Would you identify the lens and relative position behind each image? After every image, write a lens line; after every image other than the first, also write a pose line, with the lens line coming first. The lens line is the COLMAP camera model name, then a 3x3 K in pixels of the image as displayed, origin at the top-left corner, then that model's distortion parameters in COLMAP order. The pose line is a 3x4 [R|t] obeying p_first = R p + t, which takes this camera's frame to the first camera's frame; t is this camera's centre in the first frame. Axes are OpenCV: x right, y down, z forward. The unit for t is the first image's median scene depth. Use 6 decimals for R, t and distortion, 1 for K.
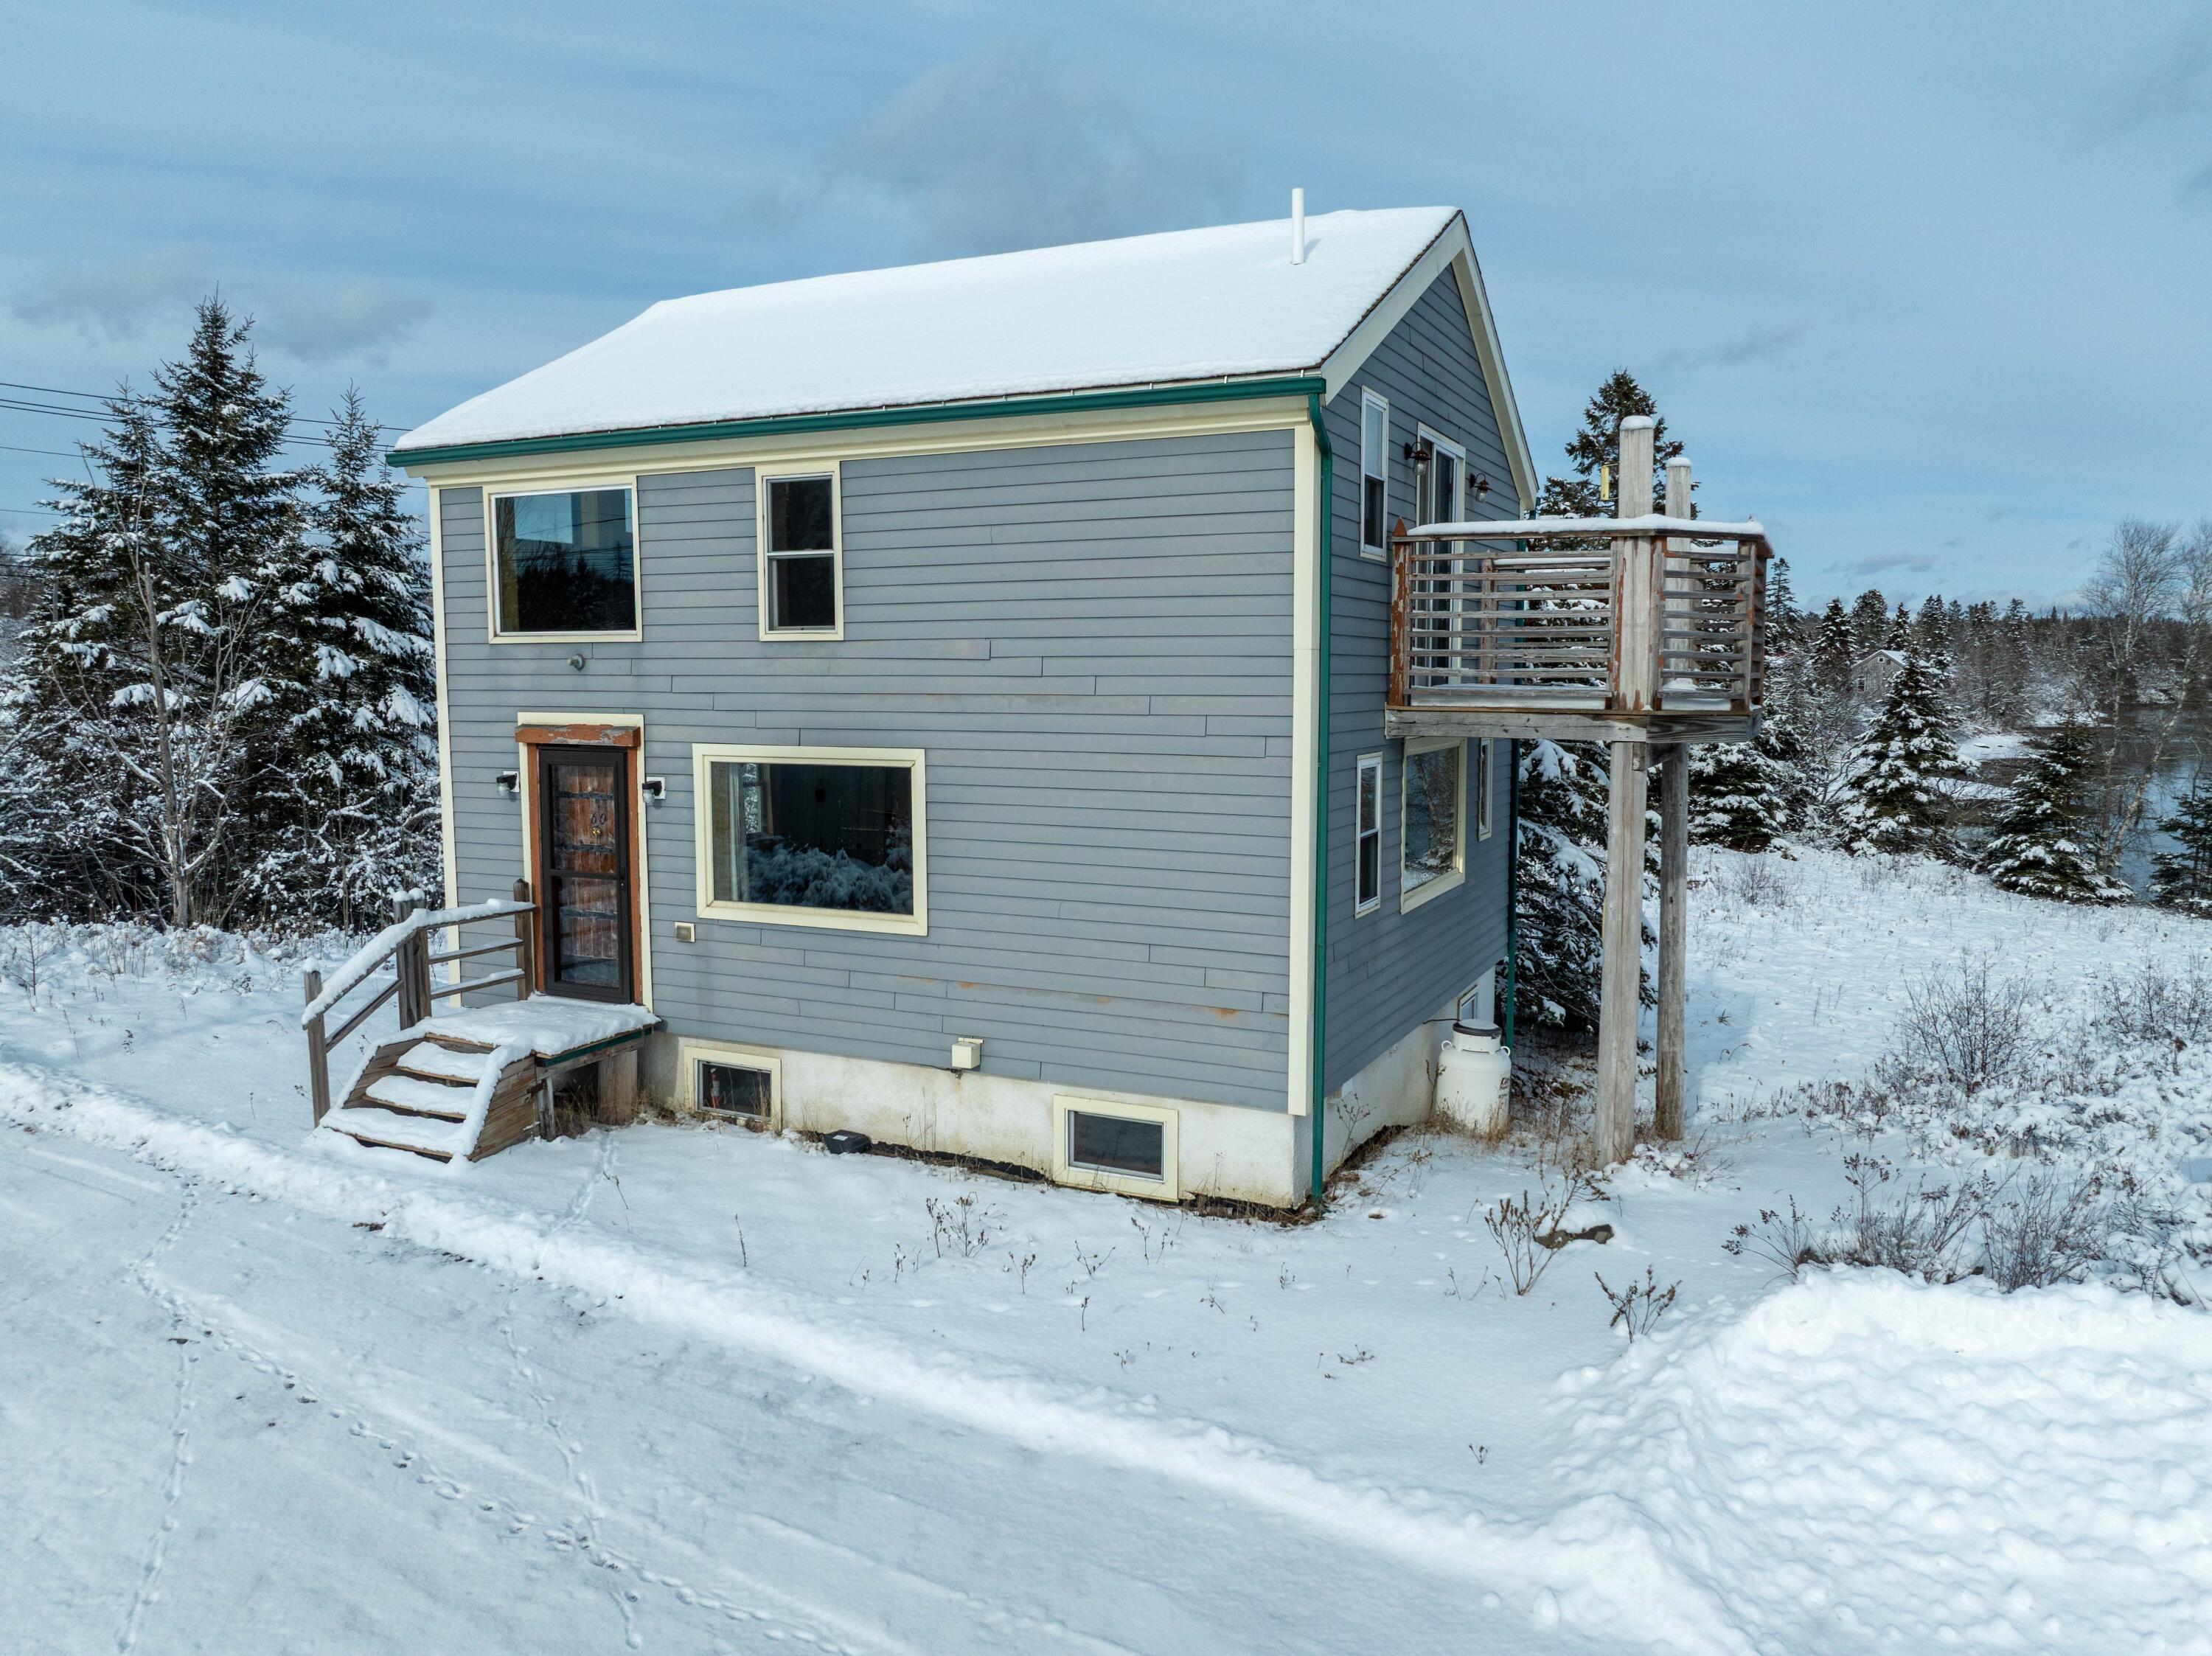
lens RADIAL K [[1562.1, 0, 1110.5], [0, 1562.1, 830.2], [0, 0, 1]] dist [-0.046645, 0.016734]
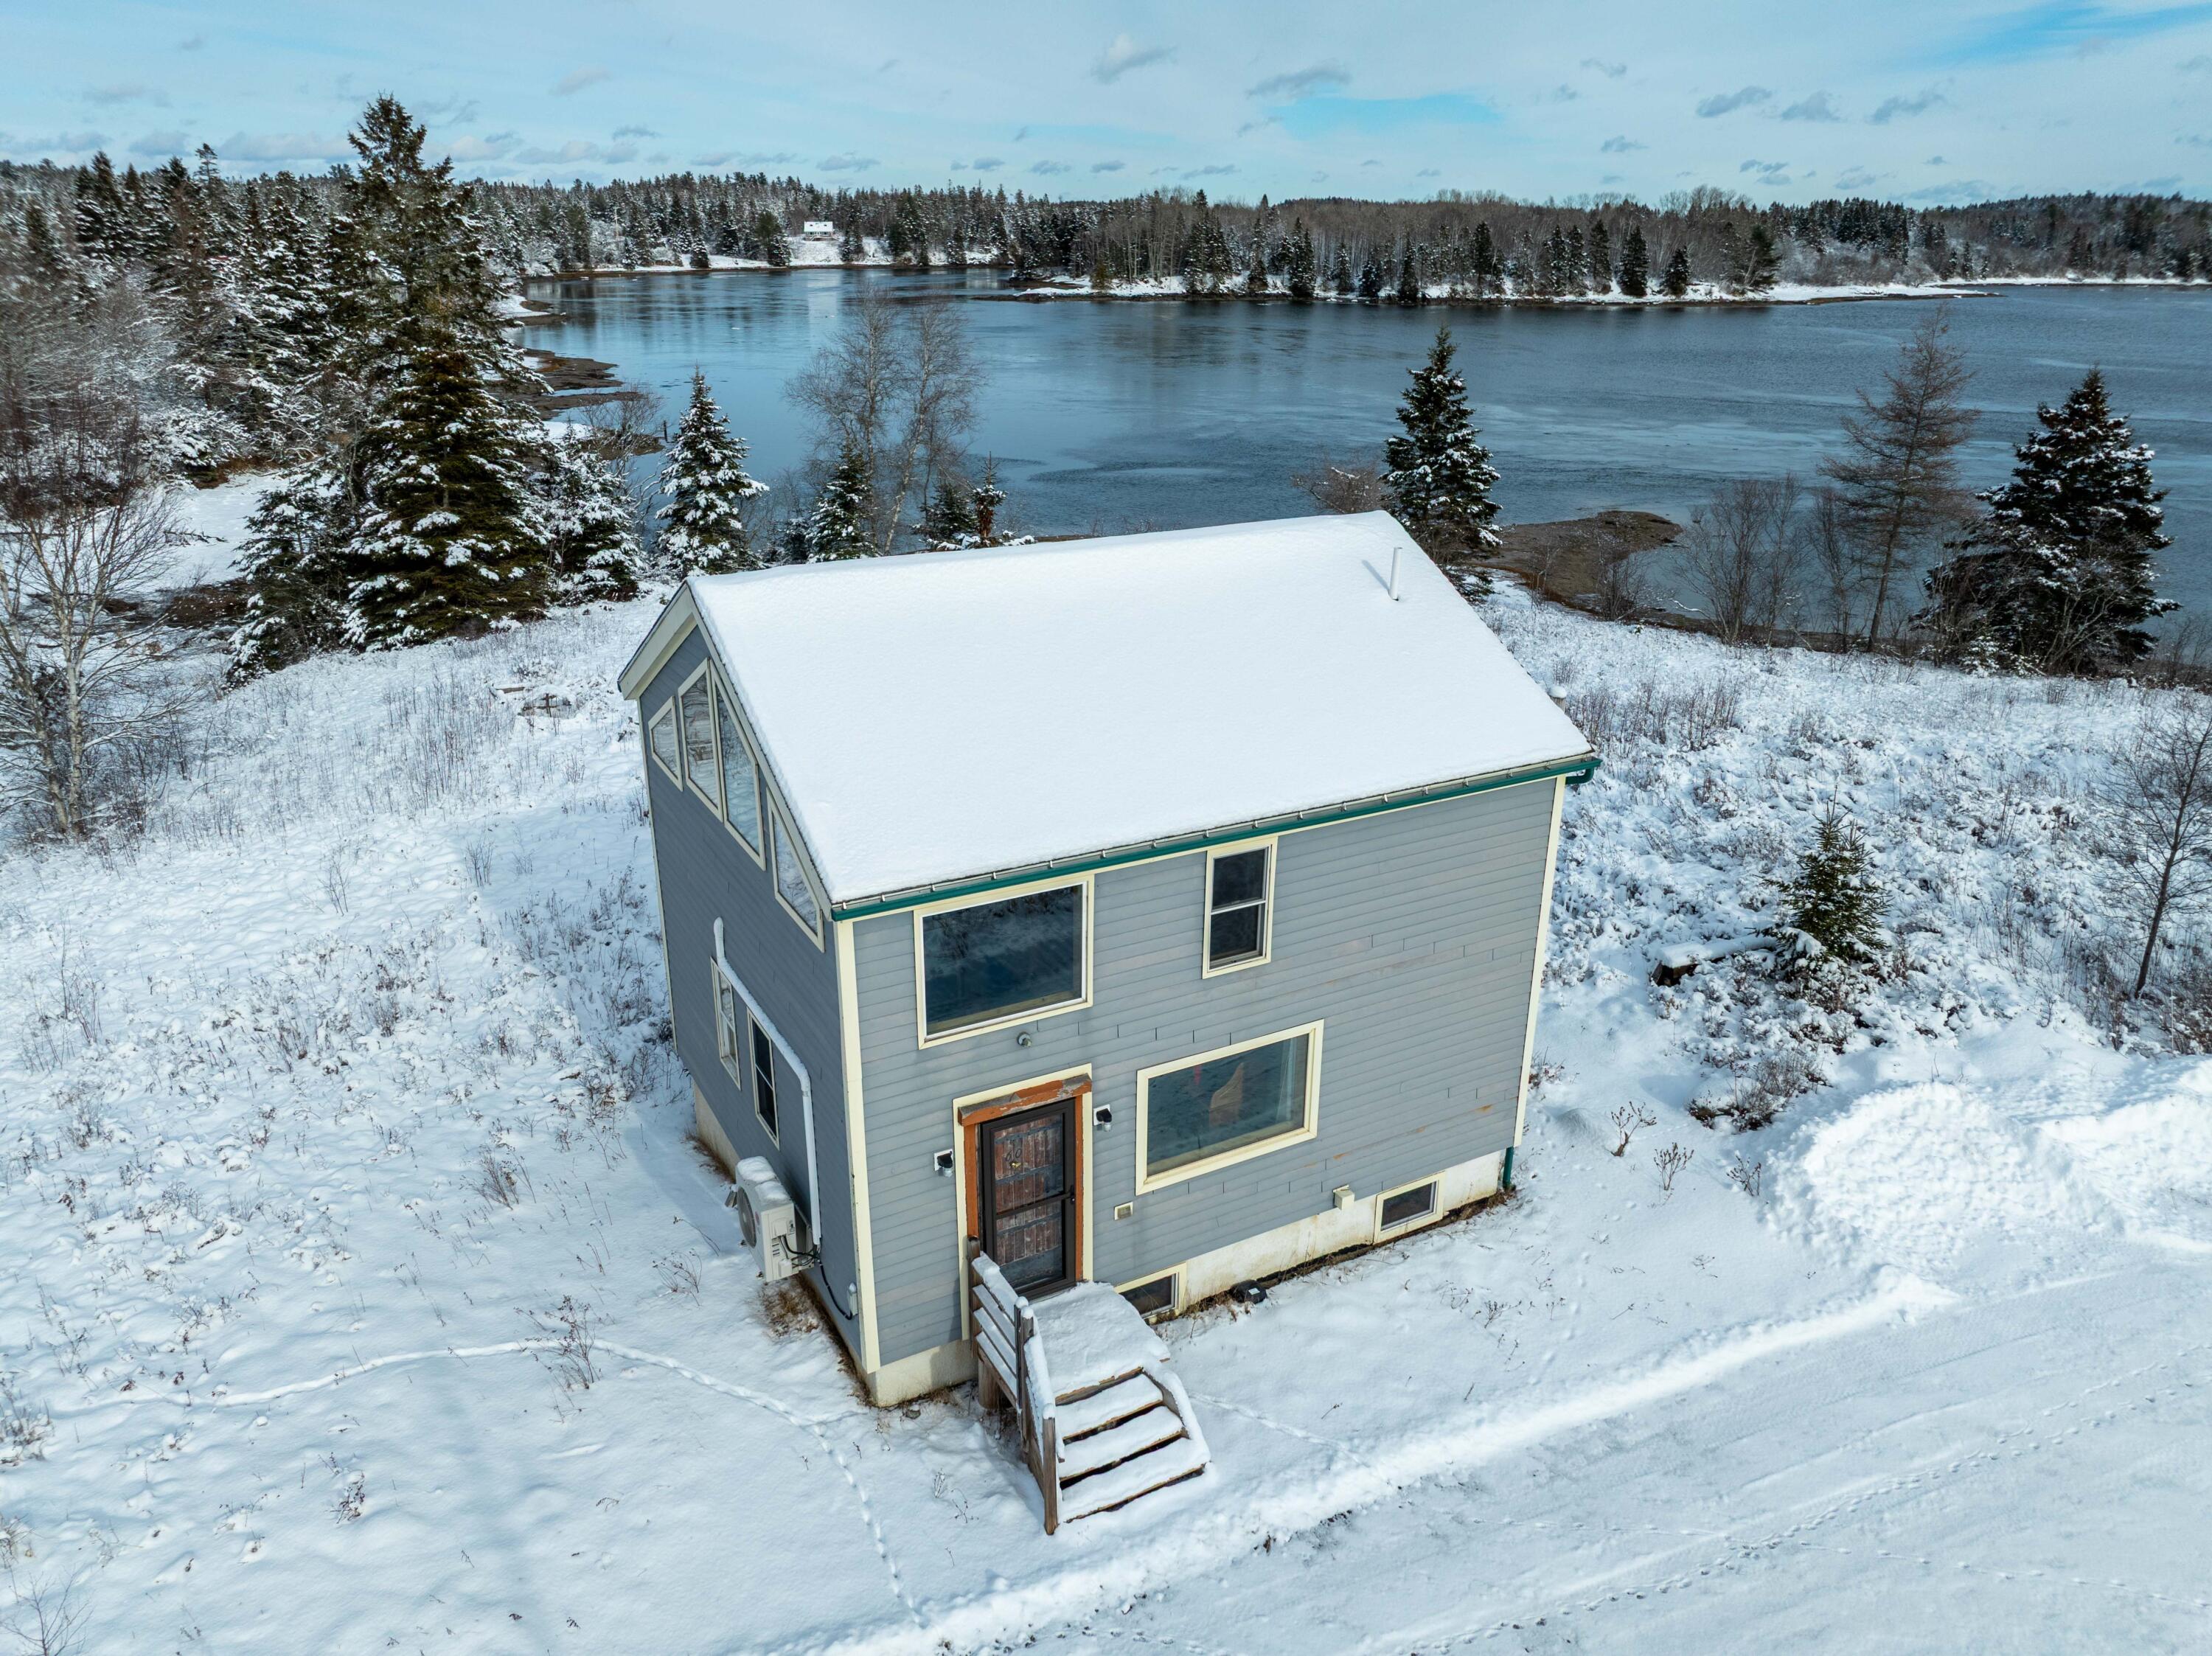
lens RADIAL K [[1562.1, 0, 1108.8], [0, 1562.1, 829.1], [0, 0, 1]] dist [-0.046645, 0.016734]
pose [[0.576233, -0.291995, 0.763344, -1.123785], [0.074654, 0.948900, 0.306619, -0.591346], [-0.813869, -0.119697, 0.568586, 0.358982]]
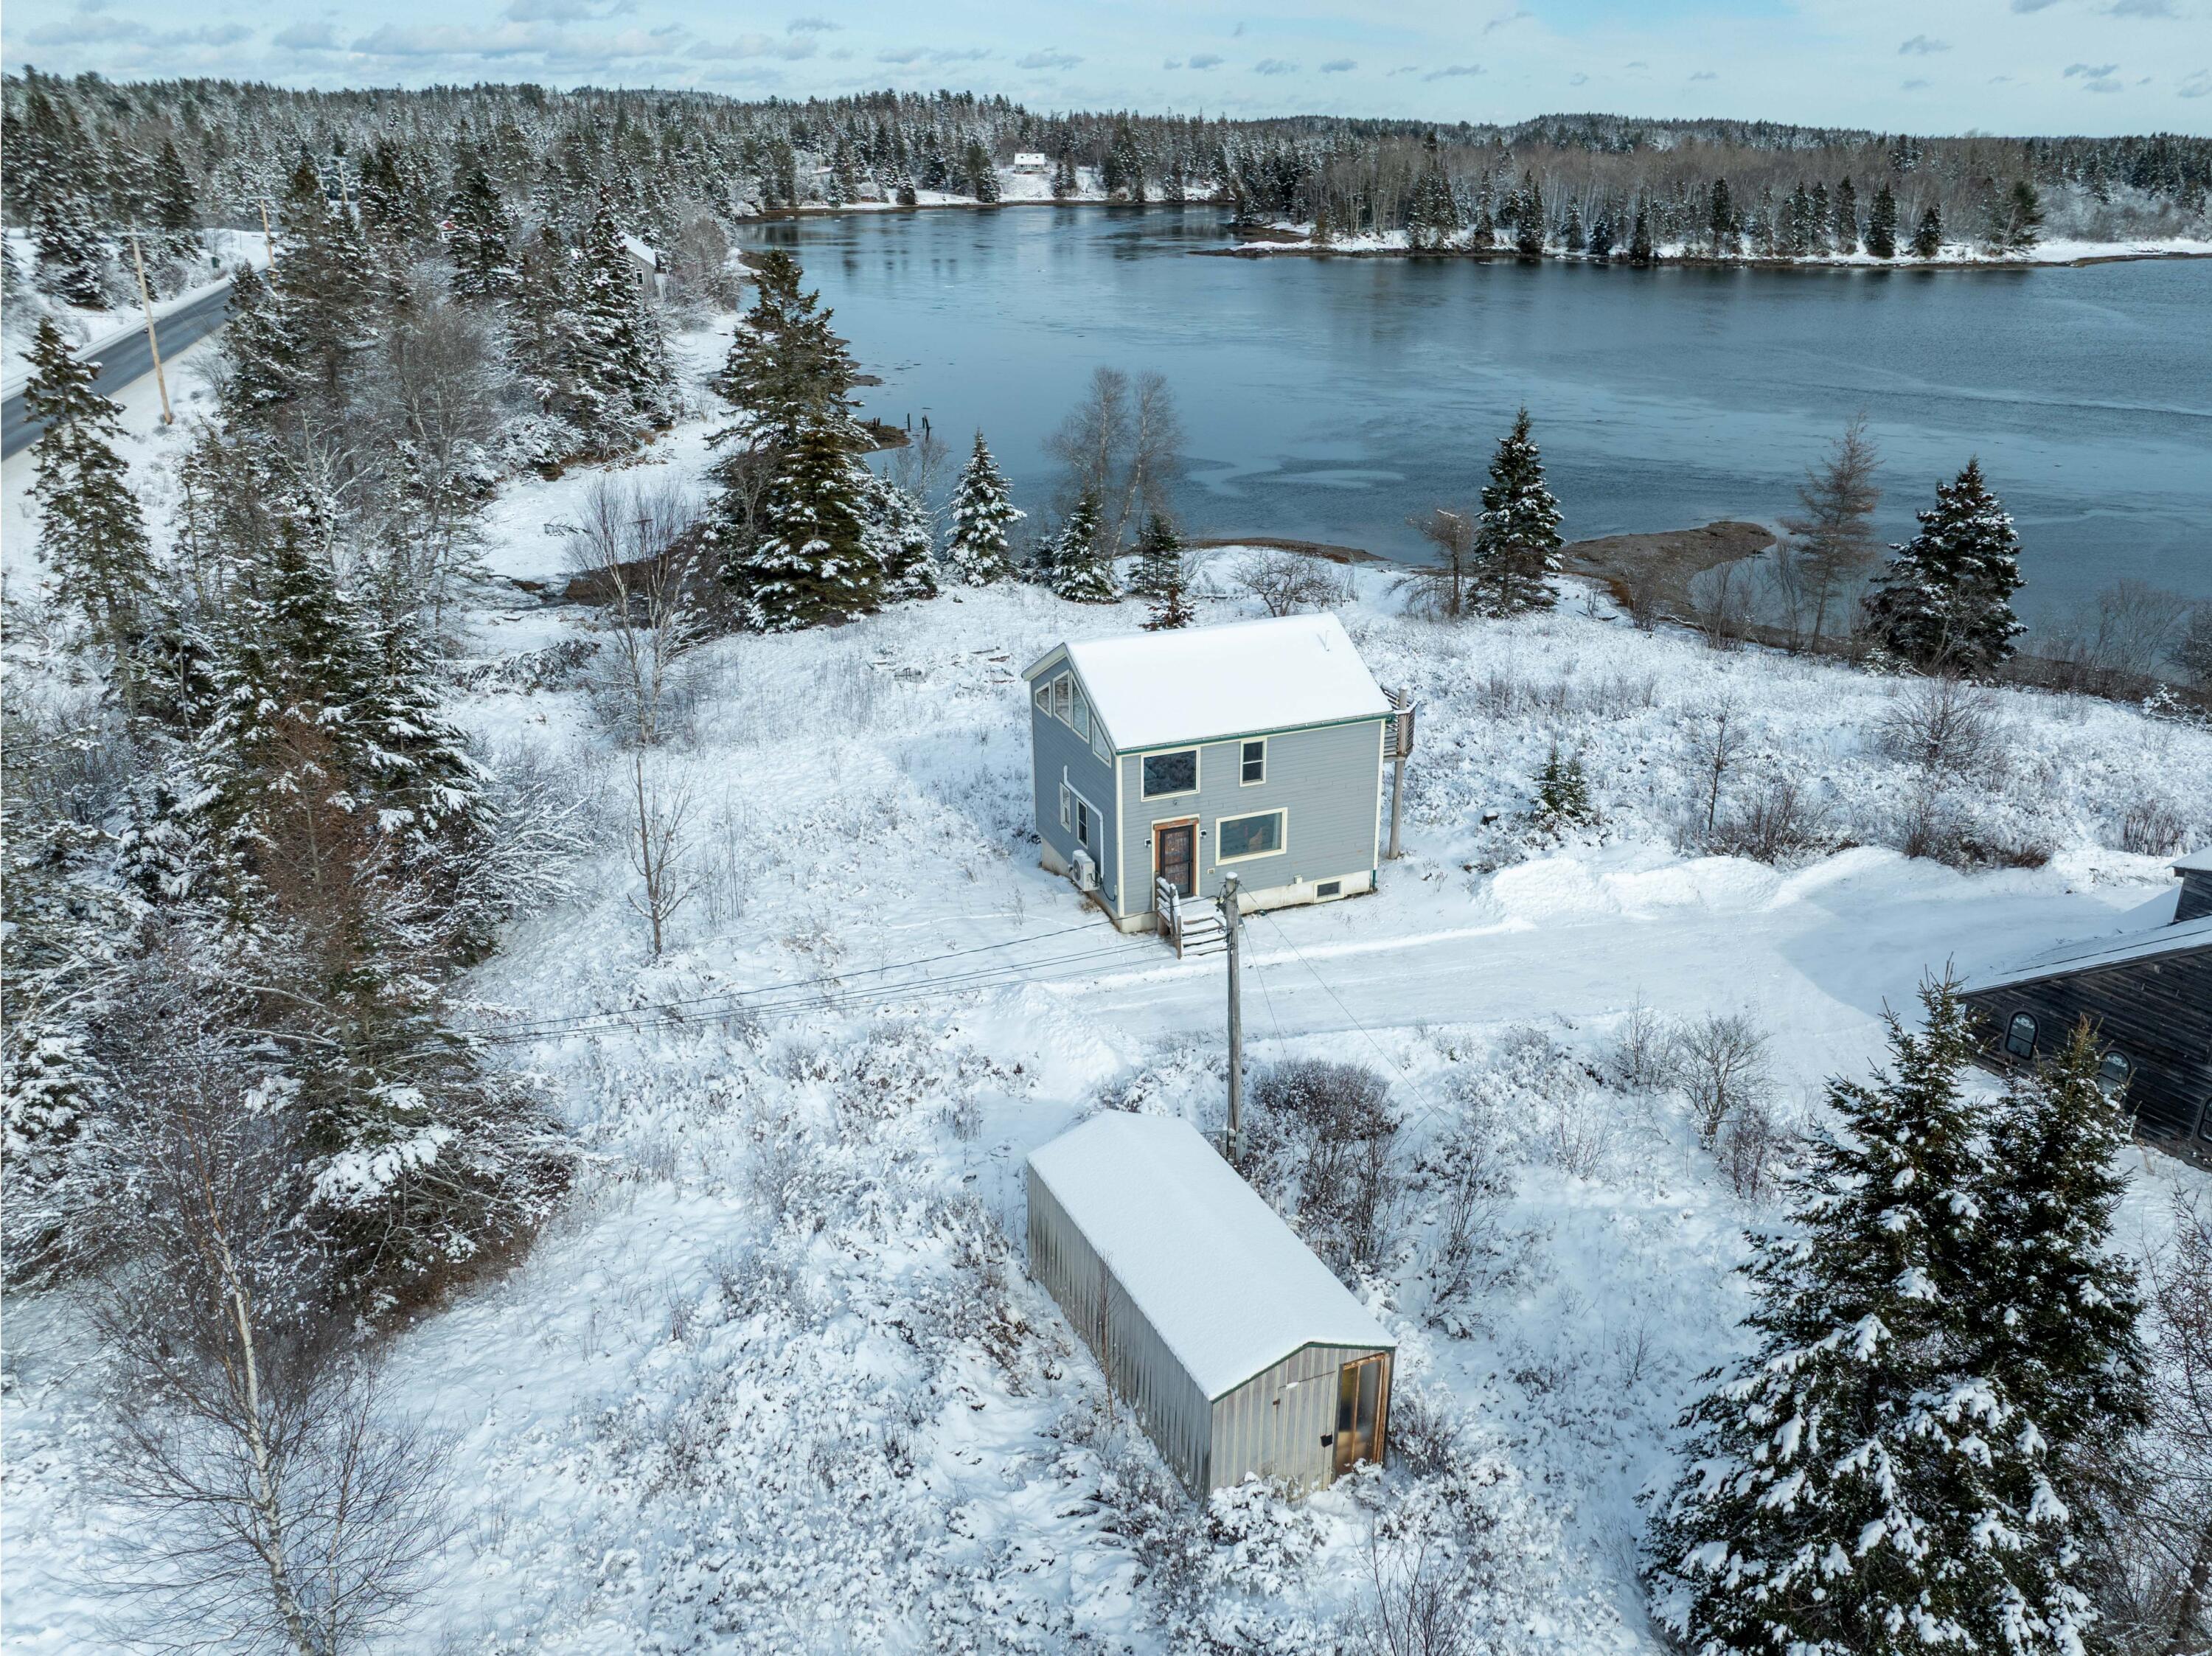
lens RADIAL K [[1713.1, 0, 1223.6], [0, 1713.1, 884.2], [0, 0, 1]] dist [-0.034695, -0.007579]
pose [[0.628553, -0.307066, 0.714585, -2.941530], [0.065344, 0.936366, 0.344891, -1.196418], [-0.775017, -0.170088, 0.608620, -1.298140]]
